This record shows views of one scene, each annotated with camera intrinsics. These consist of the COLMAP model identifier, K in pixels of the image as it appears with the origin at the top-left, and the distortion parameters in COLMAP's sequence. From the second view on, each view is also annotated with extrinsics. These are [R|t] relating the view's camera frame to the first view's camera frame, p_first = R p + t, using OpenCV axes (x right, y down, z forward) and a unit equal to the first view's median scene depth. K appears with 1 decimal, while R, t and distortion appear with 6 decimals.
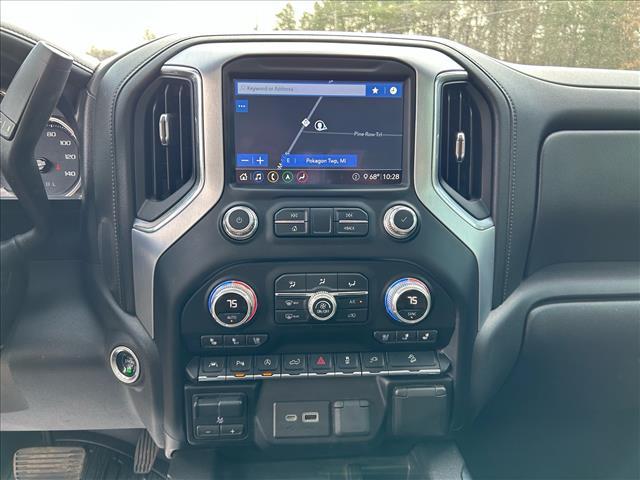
lens RADIAL K [[478.0, 0, 320.0], [0, 478.0, 240.0], [0, 0, 1]] dist [0.034949, -0.005283]
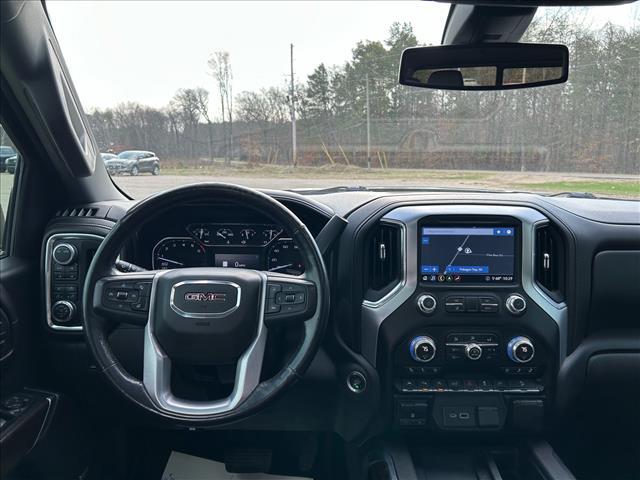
lens RADIAL K [[487.7, 0, 320.0], [0, 487.7, 240.0], [0, 0, 1]] dist [0.002443, -0.001956]
pose [[0.997593, 0.007869, -0.068895, -0.431631], [-0.014385, 0.995411, -0.094604, -0.095410], [0.067834, 0.095368, 0.993128, -0.878502]]
